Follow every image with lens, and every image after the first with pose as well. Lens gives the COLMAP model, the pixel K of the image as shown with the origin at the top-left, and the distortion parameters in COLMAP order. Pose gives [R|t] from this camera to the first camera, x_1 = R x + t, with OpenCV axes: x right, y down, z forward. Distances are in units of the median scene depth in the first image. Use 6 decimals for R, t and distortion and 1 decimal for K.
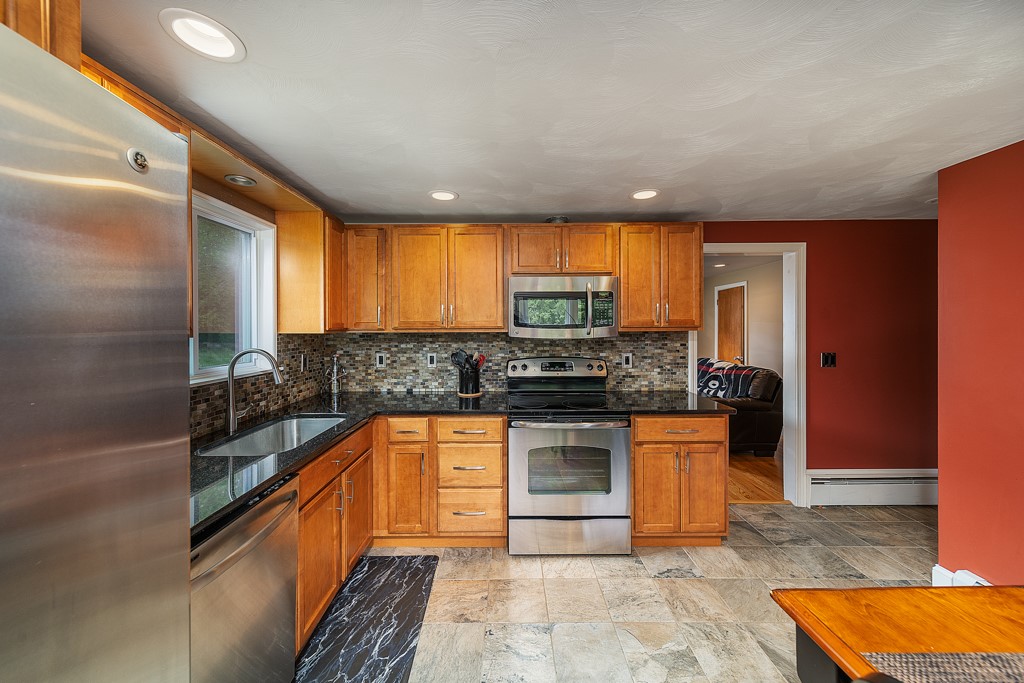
lens RADIAL K [[368.3, 0, 507.3], [0, 368.3, 326.7], [0, 0, 1]] dist [0.001330, 0.000055]
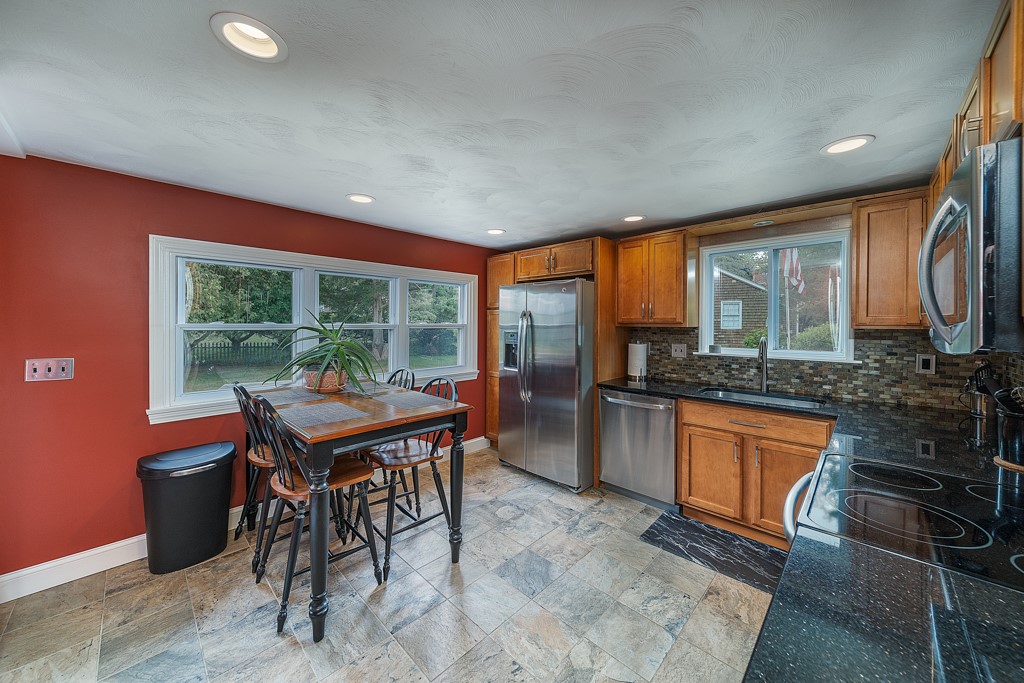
lens RADIAL K [[368.3, 0, 507.3], [0, 368.3, 326.7], [0, 0, 1]] dist [0.001330, 0.000055]
pose [[-0.695329, 0.010198, -0.718619, 0.673931], [0.000732, 0.999909, 0.013481, -0.000354], [0.718691, 0.008848, -0.695273, 0.827708]]
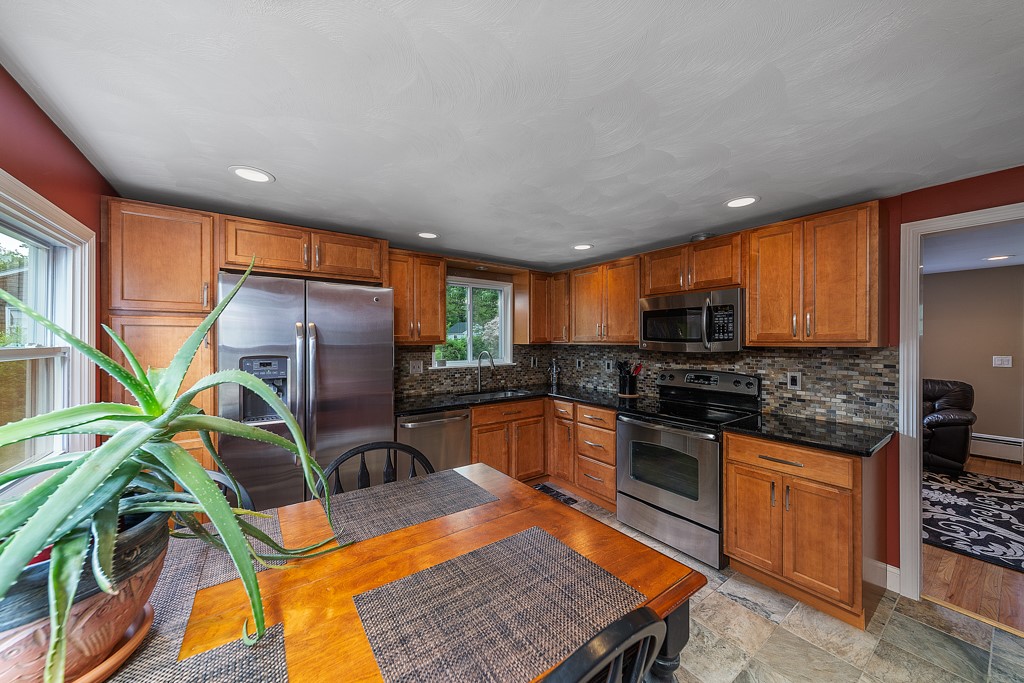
lens RADIAL K [[361.3, 0, 507.9], [0, 361.3, 339.9], [0, 0, 1]] dist [0.001887, 0.000068]
pose [[0.581420, 0.002804, -0.813599, 0.627824], [-0.002159, 0.999996, 0.001903, -0.003027], [0.813601, 0.000650, 0.581424, -0.024878]]
